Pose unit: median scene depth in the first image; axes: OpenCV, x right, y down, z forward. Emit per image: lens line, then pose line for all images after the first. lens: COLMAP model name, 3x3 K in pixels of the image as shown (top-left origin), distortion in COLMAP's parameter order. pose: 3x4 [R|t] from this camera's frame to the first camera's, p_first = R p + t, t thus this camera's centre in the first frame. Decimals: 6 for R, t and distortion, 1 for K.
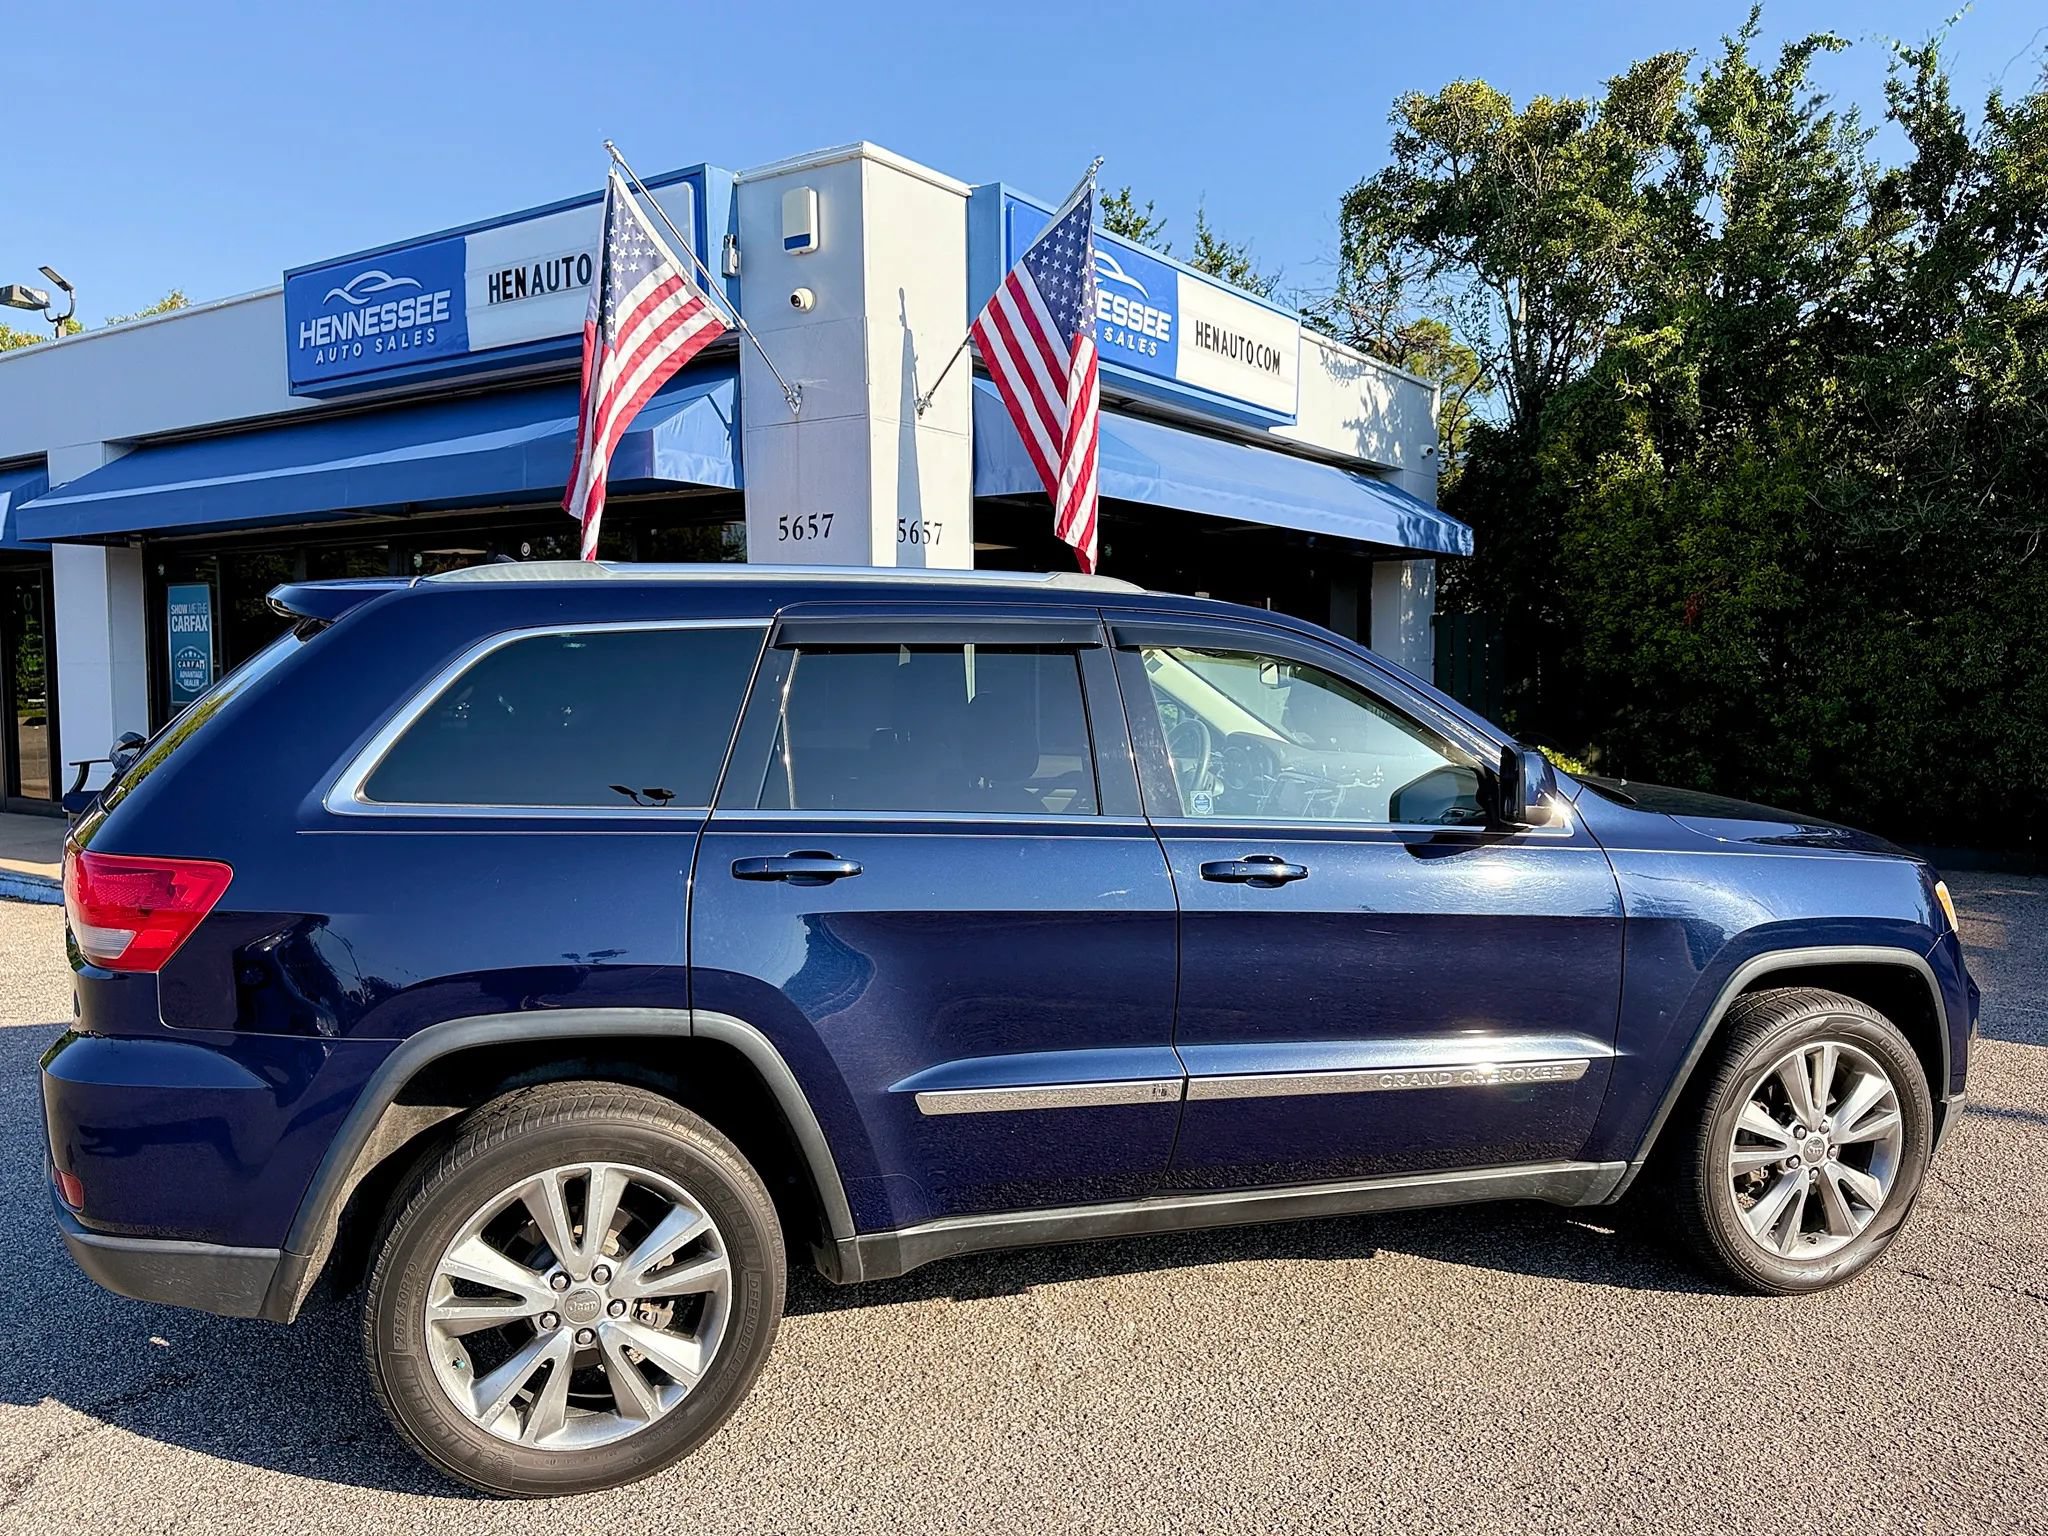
lens RADIAL K [[1530.4, 0, 992.0], [0, 1530.4, 743.8], [0, 0, 1]] dist [0.049461, -0.083696]
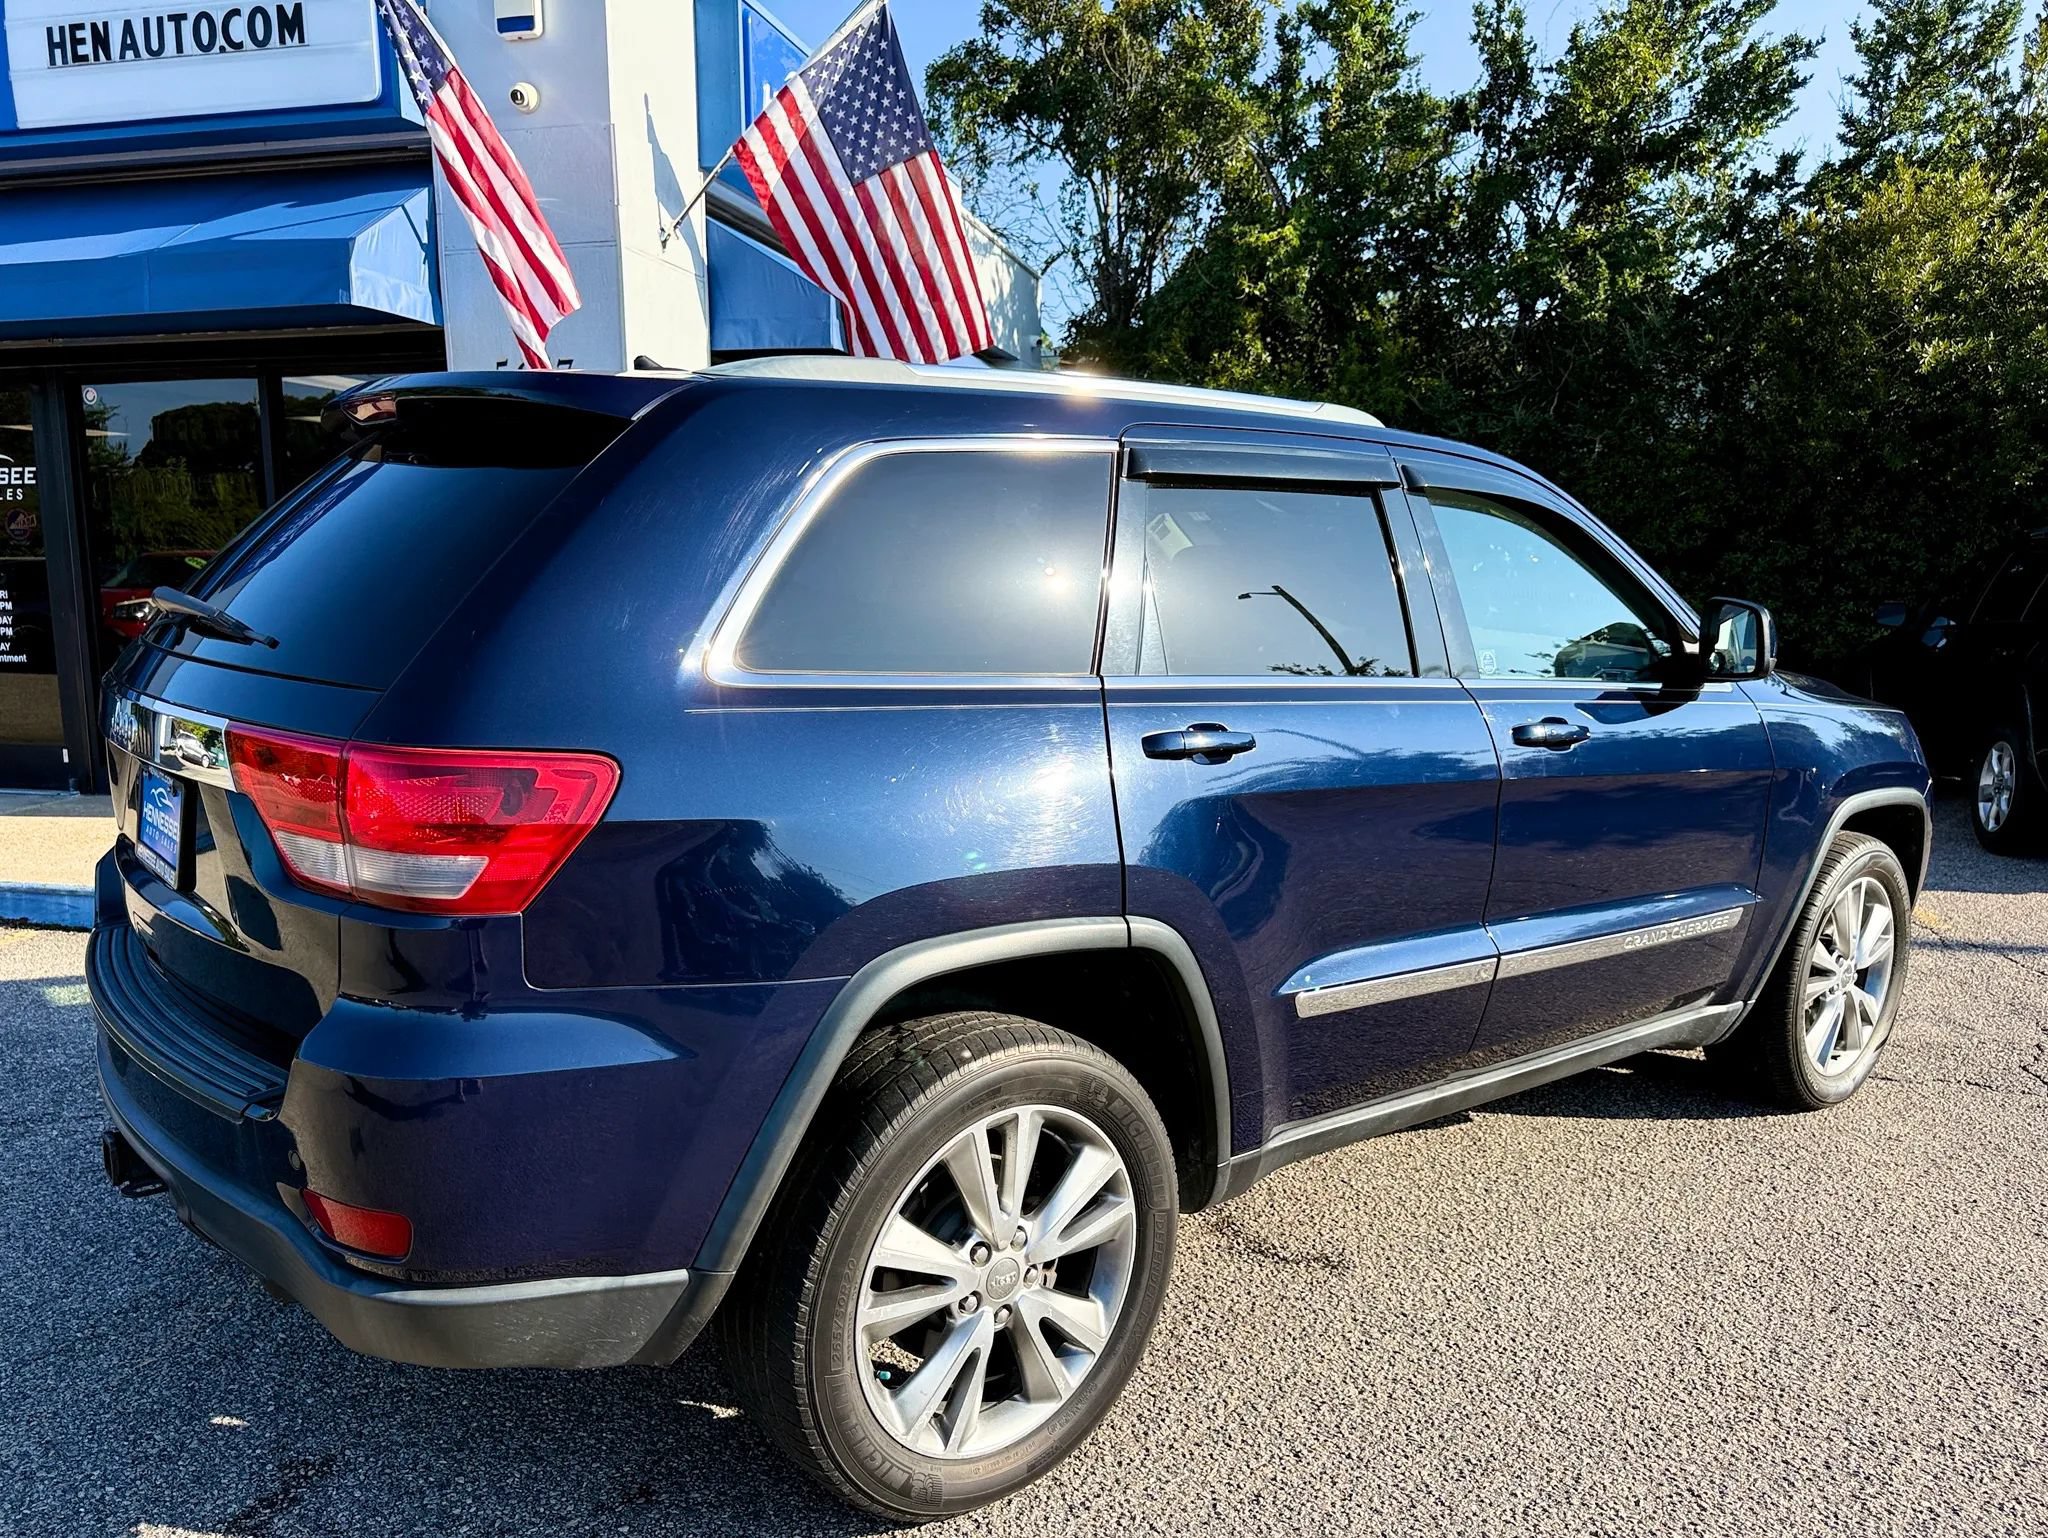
lens RADIAL K [[1579.8, 0, 1026.1], [0, 1579.8, 782.0], [0, 0, 1]] dist [0.000117, -0.011268]
pose [[0.933904, -0.044968, 0.354684, -0.168597], [0.015953, 0.996312, 0.084311, 0.010272], [-0.357167, -0.073081, 0.931177, 0.074622]]
